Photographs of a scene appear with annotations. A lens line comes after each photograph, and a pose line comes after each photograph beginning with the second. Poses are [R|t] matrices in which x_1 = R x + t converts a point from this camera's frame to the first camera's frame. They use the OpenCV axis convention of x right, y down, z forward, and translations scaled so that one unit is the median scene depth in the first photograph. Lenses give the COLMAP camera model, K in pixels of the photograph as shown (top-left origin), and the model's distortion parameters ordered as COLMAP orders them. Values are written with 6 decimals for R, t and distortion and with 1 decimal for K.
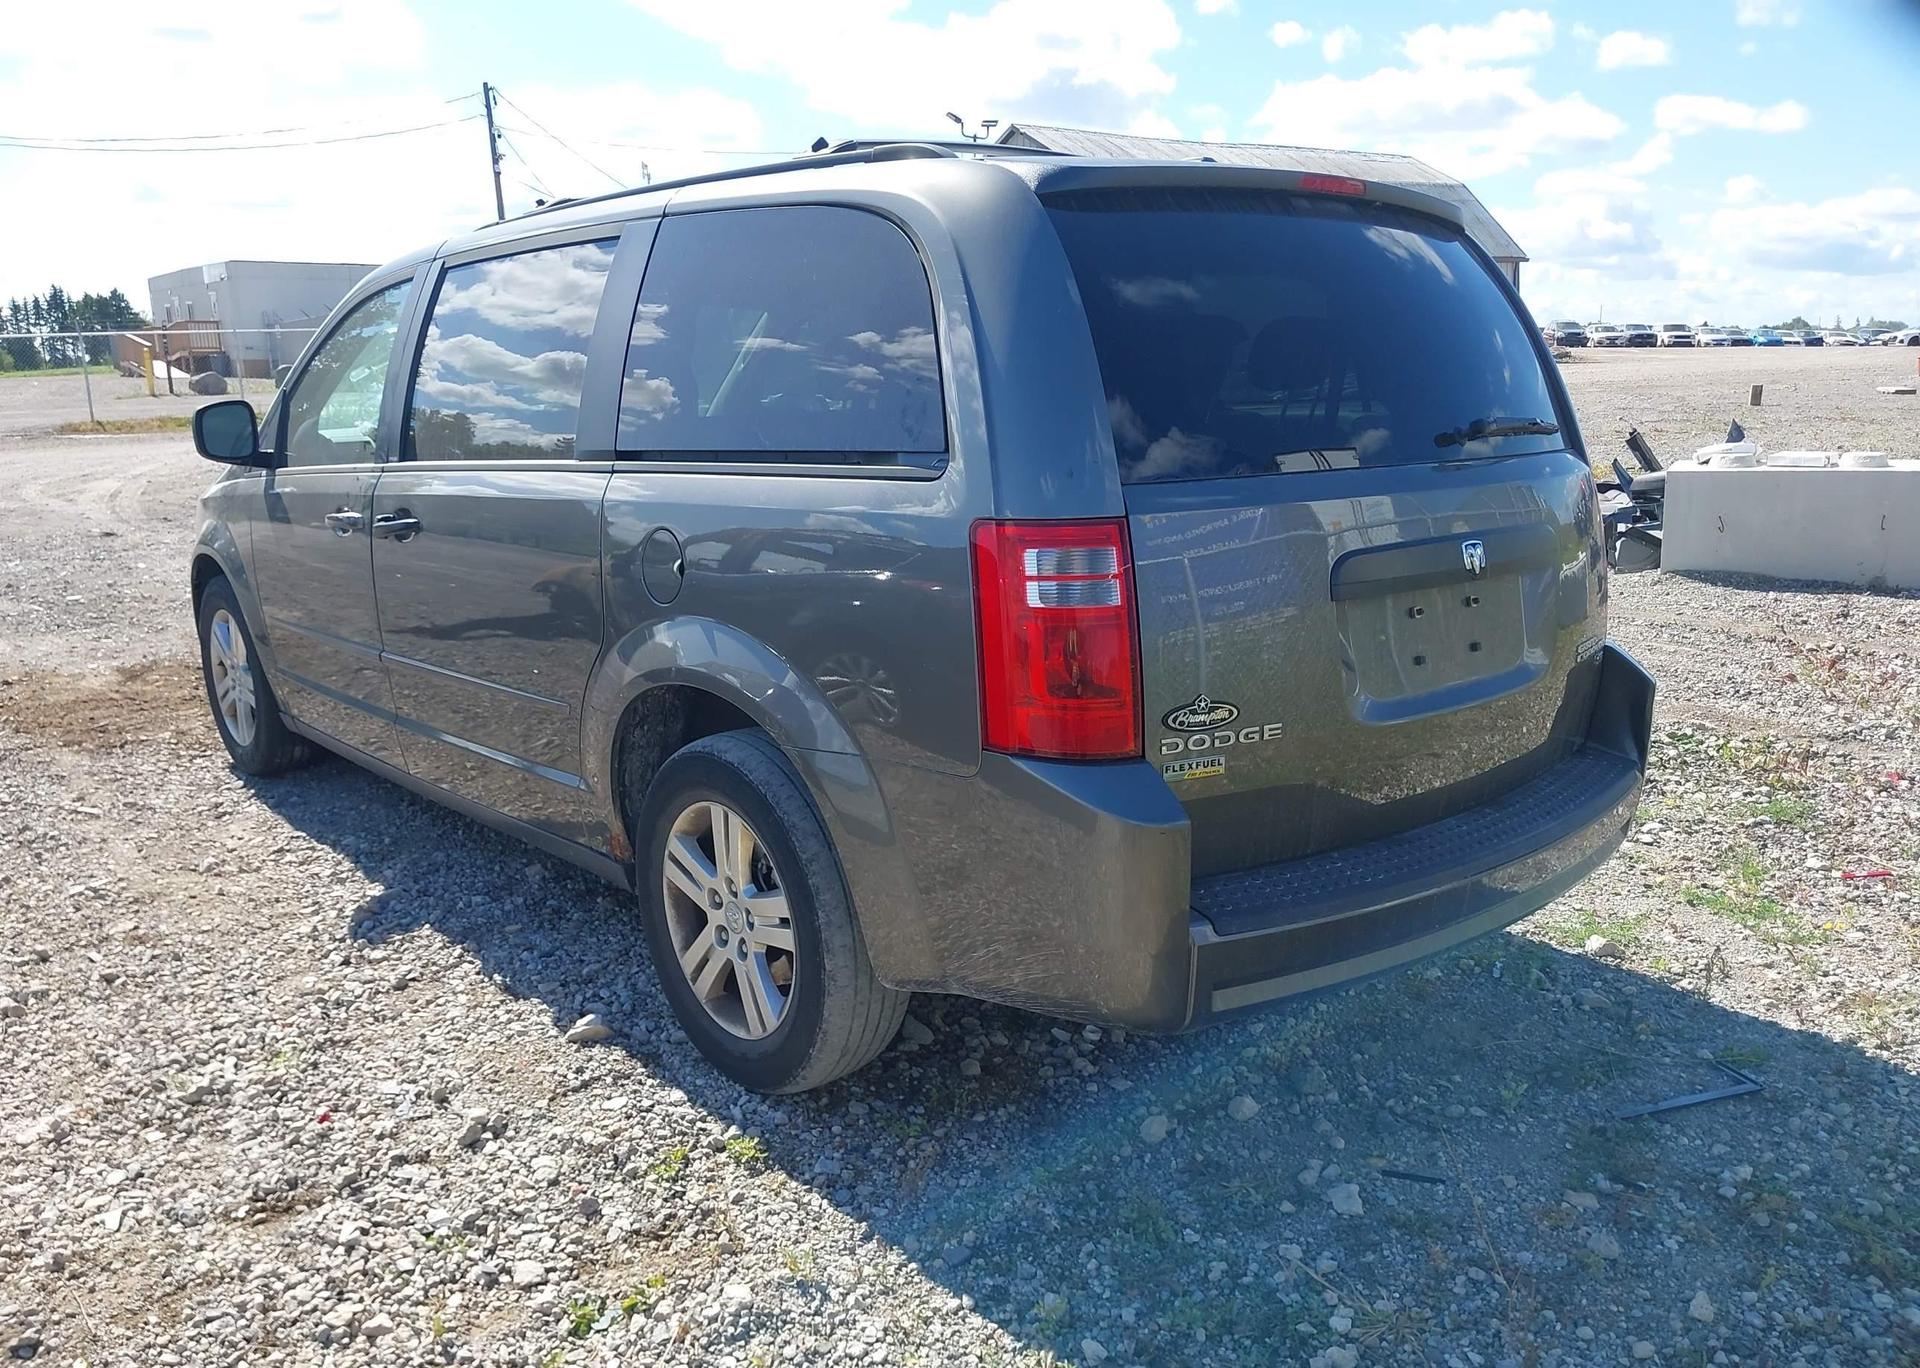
lens RADIAL K [[1456.5, 0, 949.8], [0, 1456.5, 744.6], [0, 0, 1]] dist [0.022070, -0.025884]
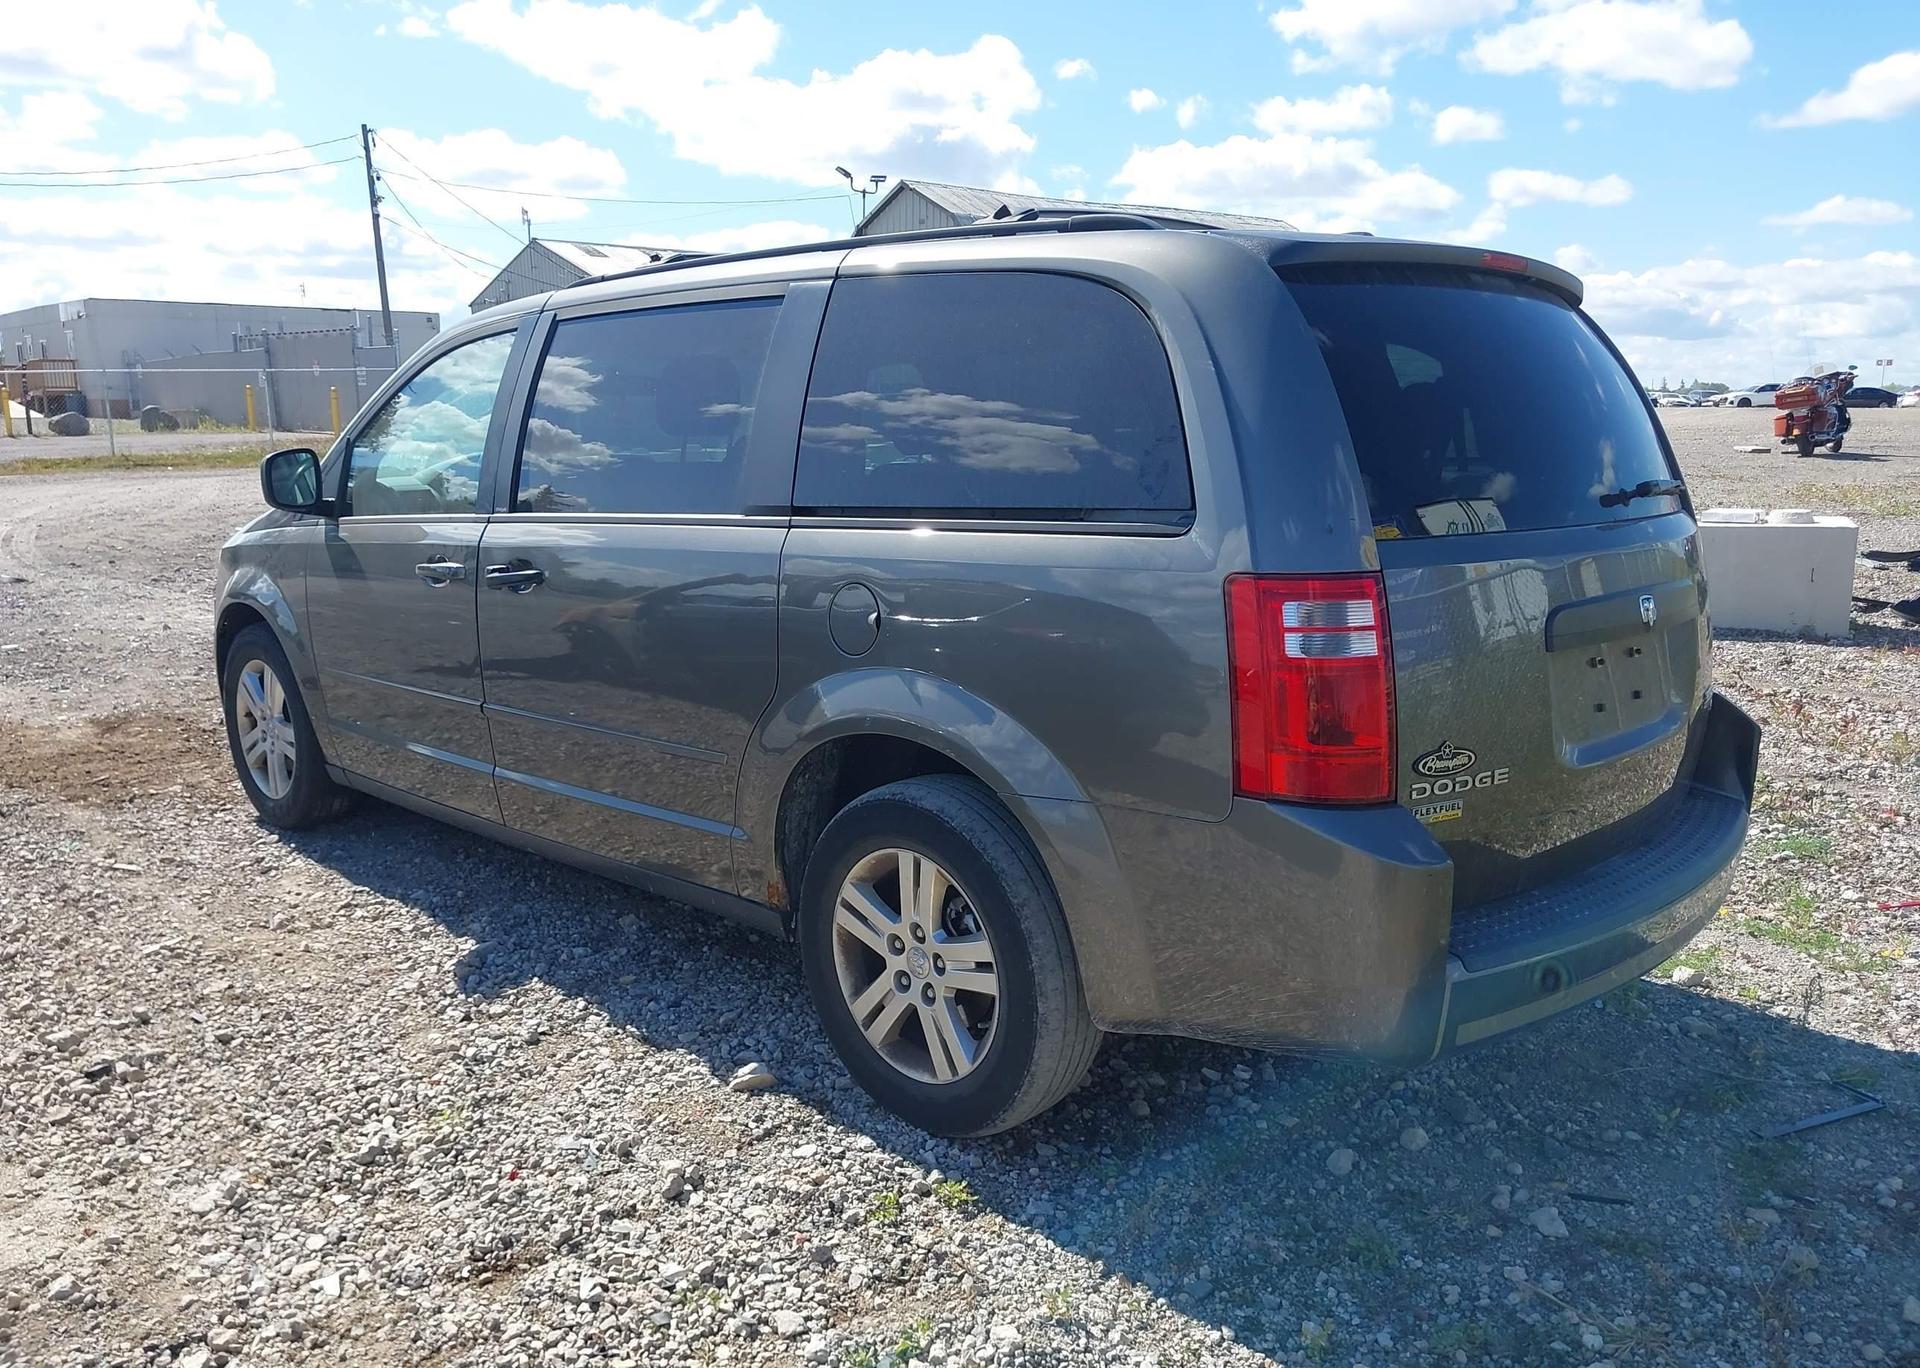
lens RADIAL K [[1456.5, 0, 938.4], [0, 1456.5, 741.6], [0, 0, 1]] dist [0.022070, -0.025884]
pose [[0.996500, -0.006268, 0.083356, -0.213059], [0.009084, 0.999399, -0.033449, -0.001269], [-0.083096, 0.034090, 0.995958, -0.015076]]
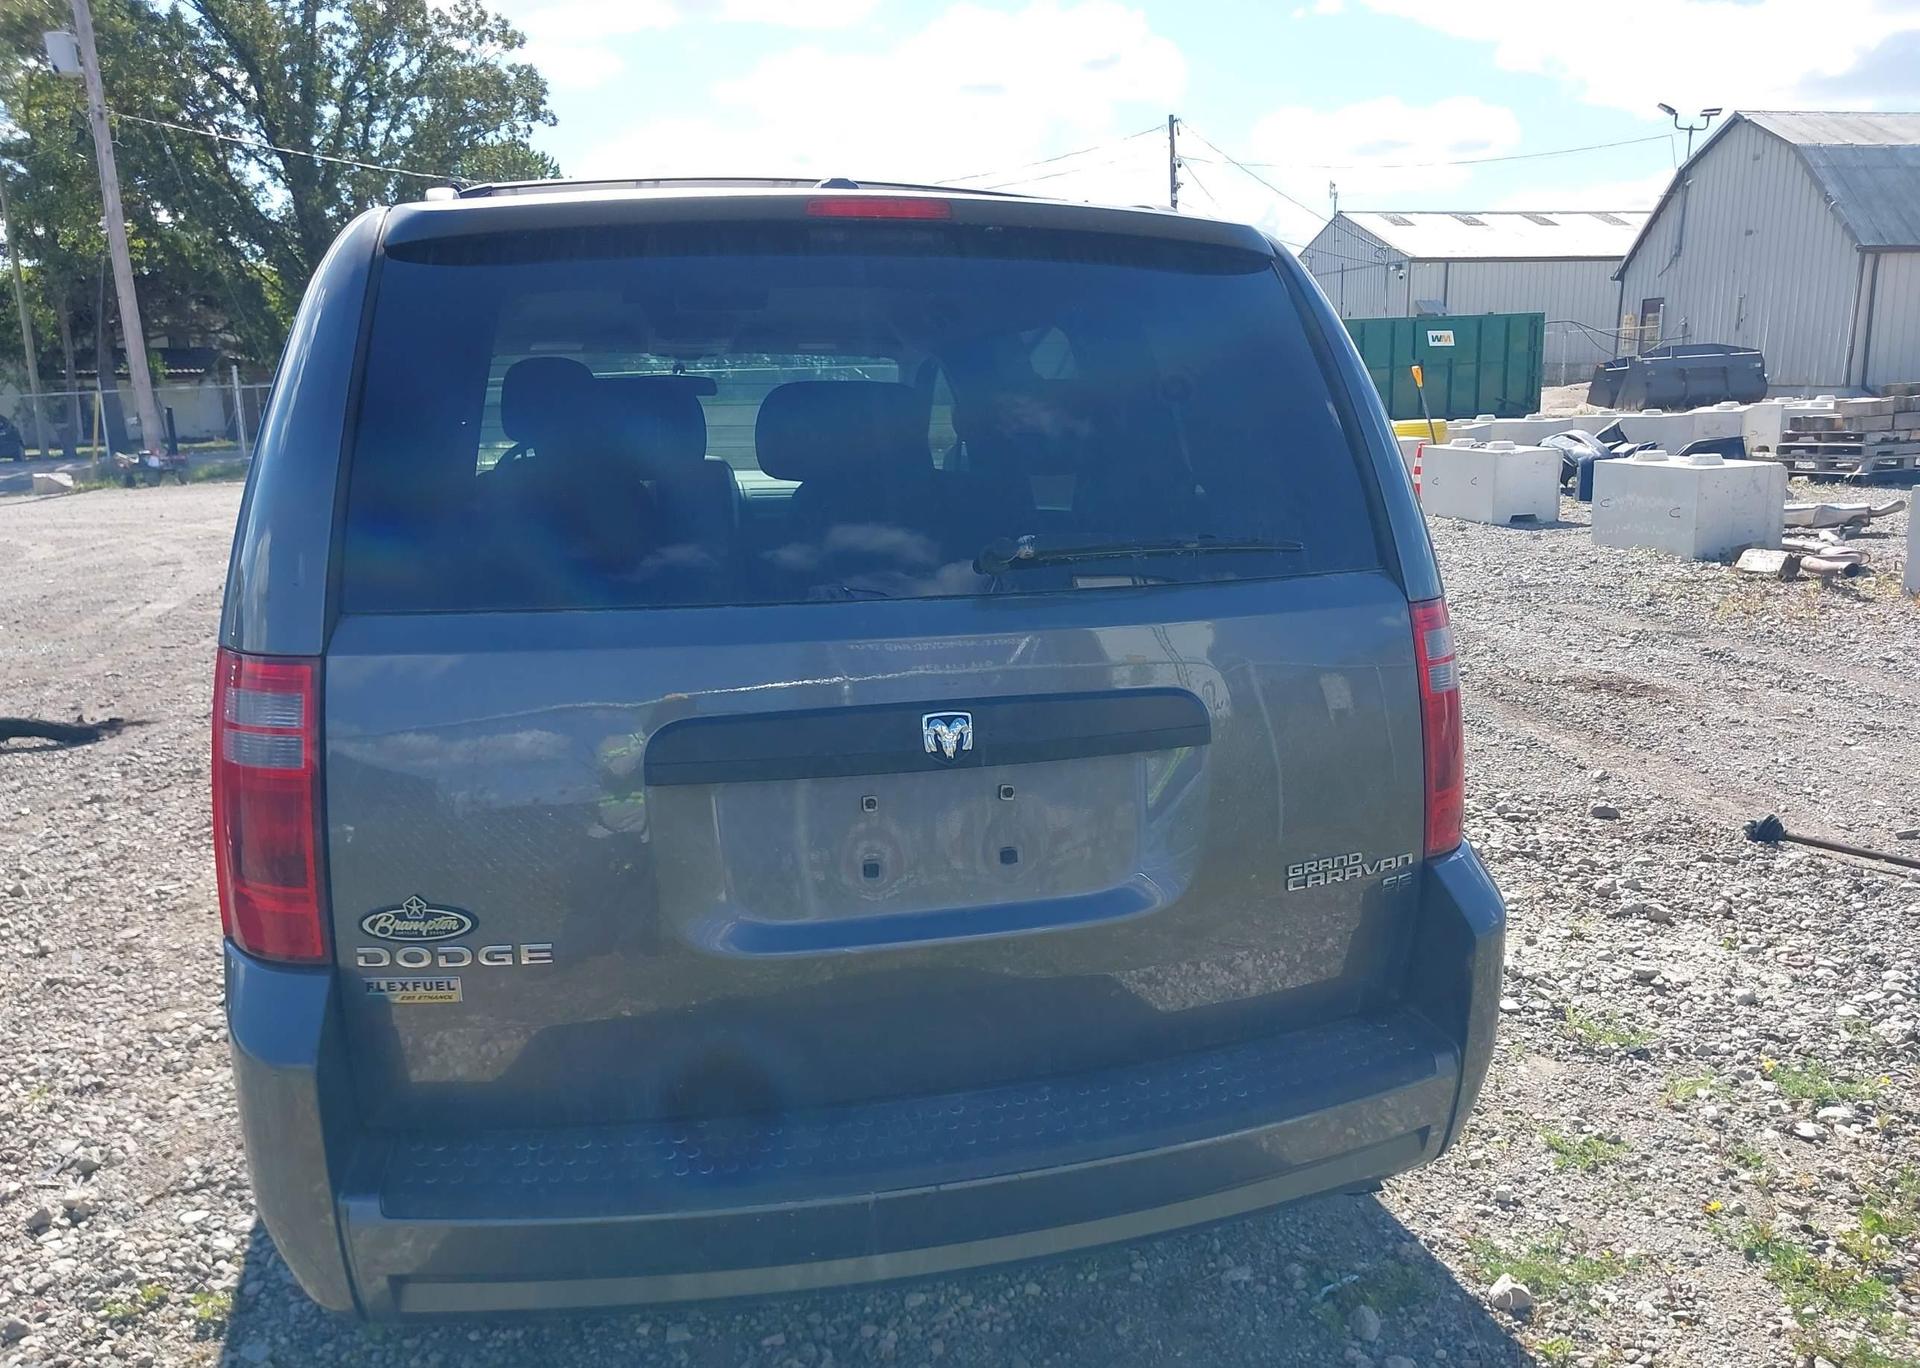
lens RADIAL K [[1456.5, 0, 1003.3], [0, 1456.5, 745.4], [0, 0, 1]] dist [0.022070, -0.025884]
pose [[0.906175, 0.097082, -0.411610, 0.568682], [-0.101476, 0.994775, 0.011225, -0.114212], [0.410549, 0.031596, 0.911291, 0.321262]]
